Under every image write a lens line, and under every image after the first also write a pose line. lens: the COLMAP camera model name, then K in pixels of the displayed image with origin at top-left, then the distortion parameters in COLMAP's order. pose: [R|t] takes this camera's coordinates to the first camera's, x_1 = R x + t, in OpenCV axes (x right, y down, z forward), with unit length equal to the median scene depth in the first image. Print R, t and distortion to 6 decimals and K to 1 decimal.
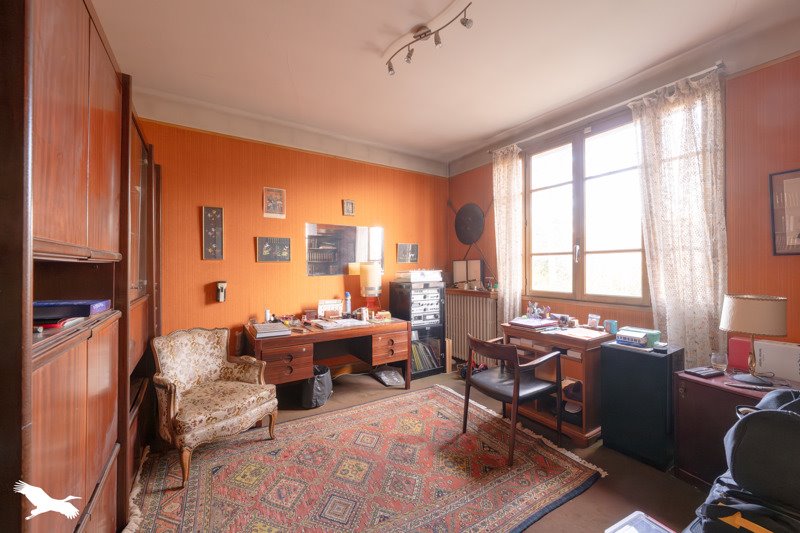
lens RADIAL K [[319.4, 0, 401.2], [0, 319.4, 262.7], [0, 0, 1]] dist [-0.000403, -0.000027]
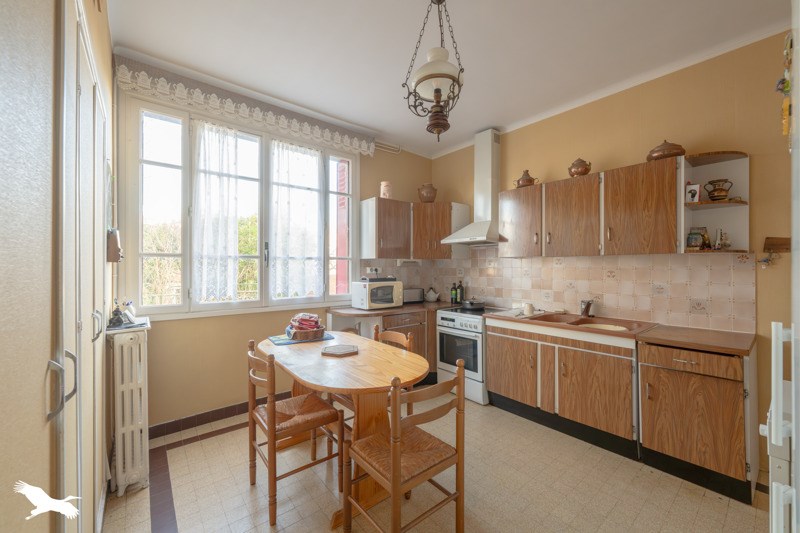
lens RADIAL K [[319.4, 0, 401.2], [0, 319.4, 266.4], [0, 0, 1]] dist [-0.000403, -0.000027]
pose [[-0.126772, 0.002493, 0.991929, -0.414192], [-0.003806, 0.999988, -0.003000, -0.011532], [-0.991925, -0.004155, -0.126761, 0.717388]]
